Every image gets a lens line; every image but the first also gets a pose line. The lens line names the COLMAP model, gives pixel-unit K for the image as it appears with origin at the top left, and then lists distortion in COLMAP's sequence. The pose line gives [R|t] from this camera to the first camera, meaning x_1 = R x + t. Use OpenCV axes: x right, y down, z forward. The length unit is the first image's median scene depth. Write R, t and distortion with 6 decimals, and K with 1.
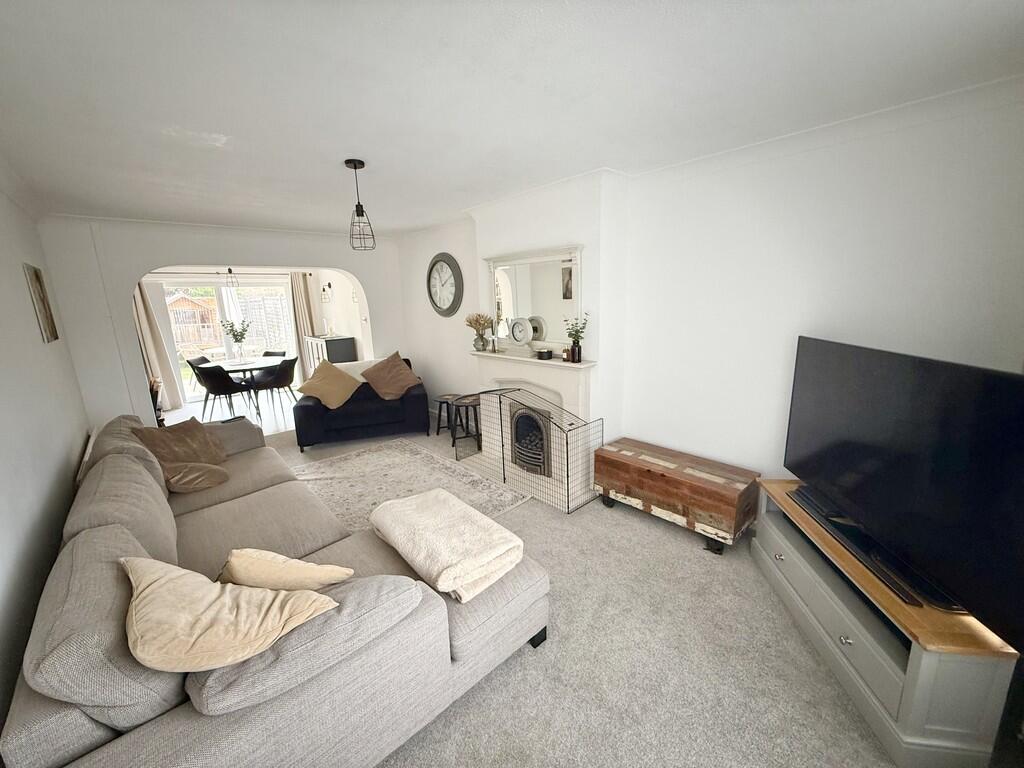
lens RADIAL K [[408.8, 0, 512.0], [0, 408.8, 384.0], [0, 0, 1]] dist [-0.001170, -0.000074]
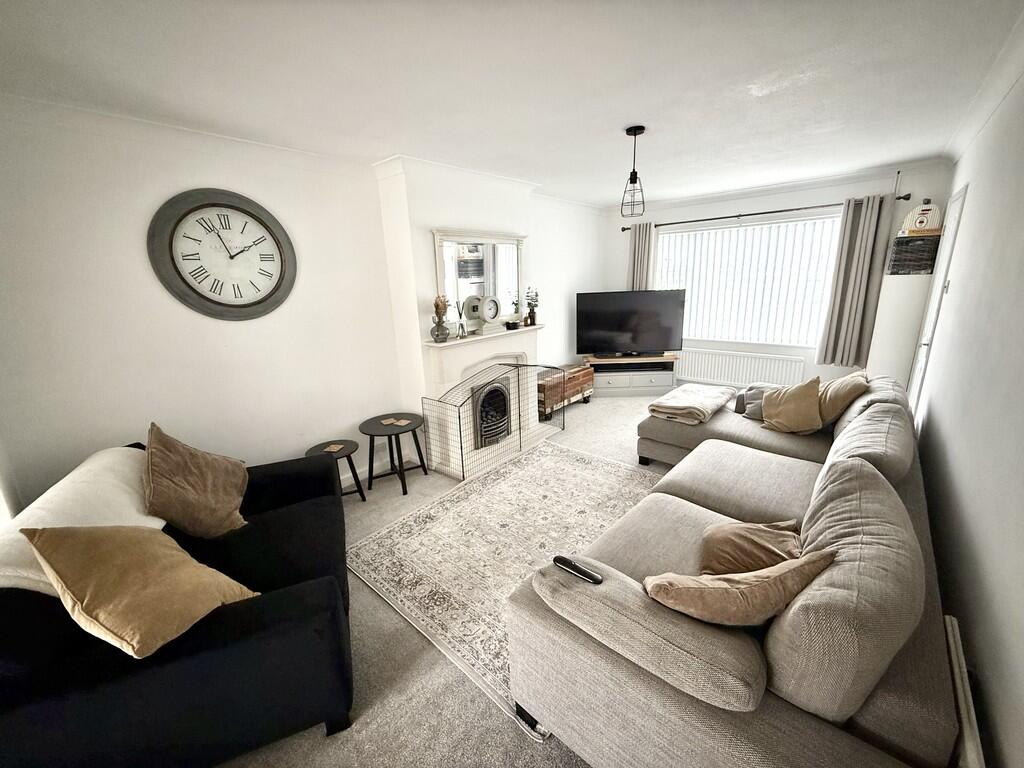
lens RADIAL K [[410.9, 0, 496.0], [0, 410.9, 372.8], [0, 0, 1]] dist [-0.000151, 0.000062]
pose [[-0.081841, -0.197139, 0.976954, -0.897242], [0.243991, 0.946450, 0.211423, -0.168211], [-0.966318, 0.255671, -0.029359, 0.924431]]
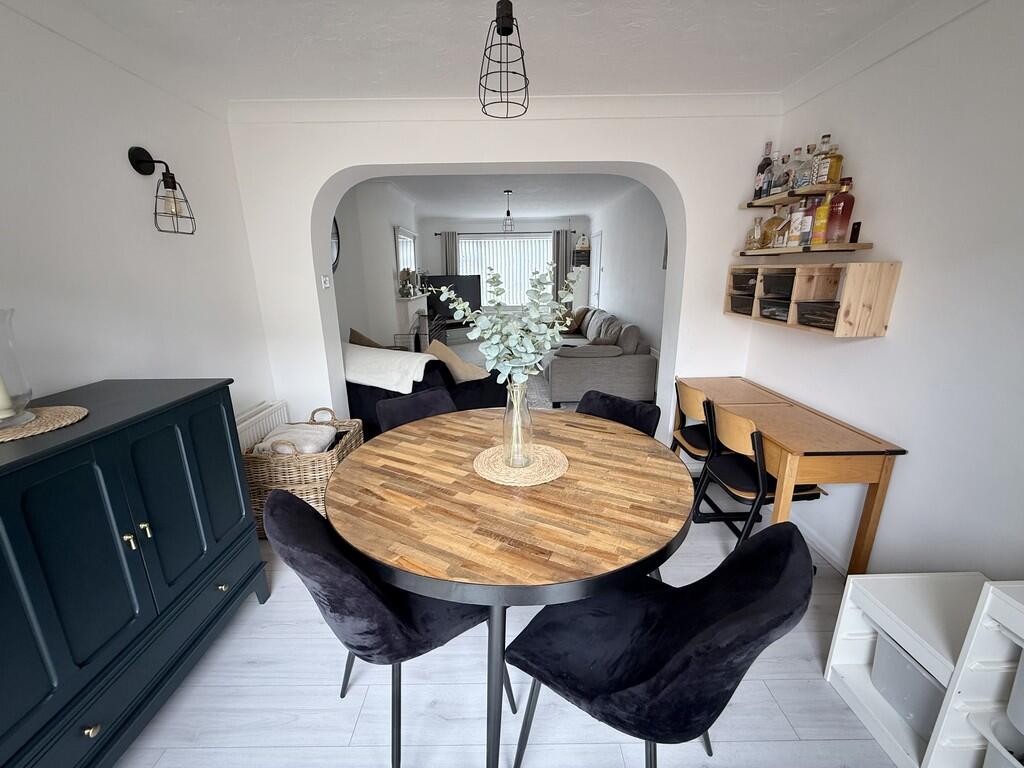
lens RADIAL K [[408.8, 0, 512.0], [0, 408.8, 384.0], [0, 0, 1]] dist [-0.001170, -0.000074]
pose [[-0.731778, -0.150396, 0.664743, -1.214666], [0.168578, 0.905100, 0.390353, -0.273387], [-0.660366, 0.397713, -0.636978, 1.653226]]
